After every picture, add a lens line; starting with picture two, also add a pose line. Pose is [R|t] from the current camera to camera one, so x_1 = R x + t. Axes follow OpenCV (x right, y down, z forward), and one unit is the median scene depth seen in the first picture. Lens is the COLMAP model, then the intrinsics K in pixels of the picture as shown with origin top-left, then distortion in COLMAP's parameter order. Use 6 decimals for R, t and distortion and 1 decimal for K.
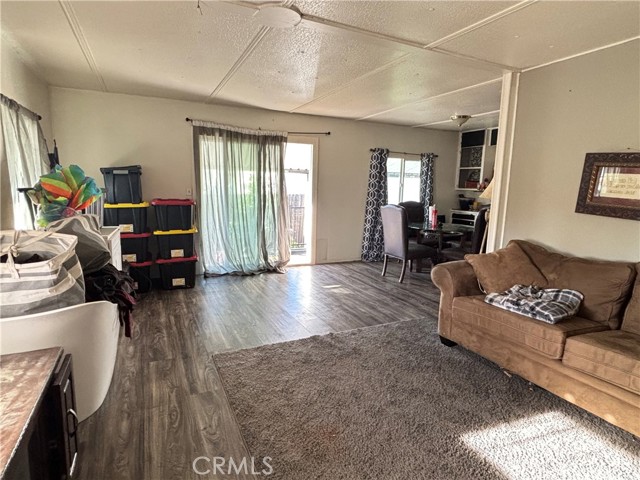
lens RADIAL K [[355.2, 0, 320.0], [0, 355.2, 240.0], [0, 0, 1]] dist [0.001663, -0.000074]
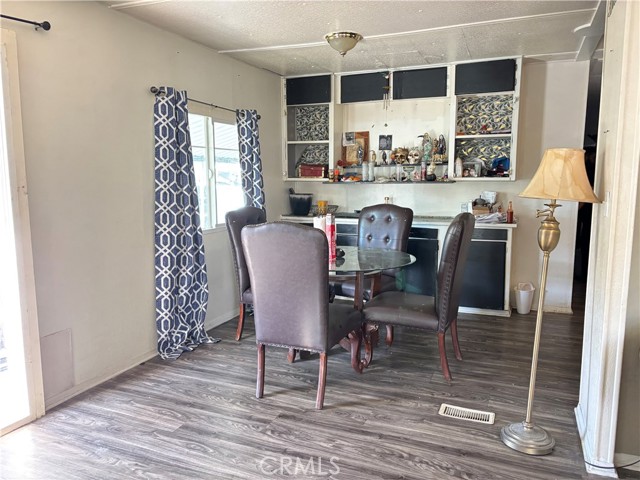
lens RADIAL K [[487.5, 0, 320.0], [0, 487.5, 240.0], [0, 0, 1]] dist [0.109978, -0.126304]
pose [[0.753818, -0.106794, 0.648347, -0.098321], [0.117430, 0.992715, 0.026984, -0.070695], [-0.646505, 0.055794, 0.760867, 0.431875]]
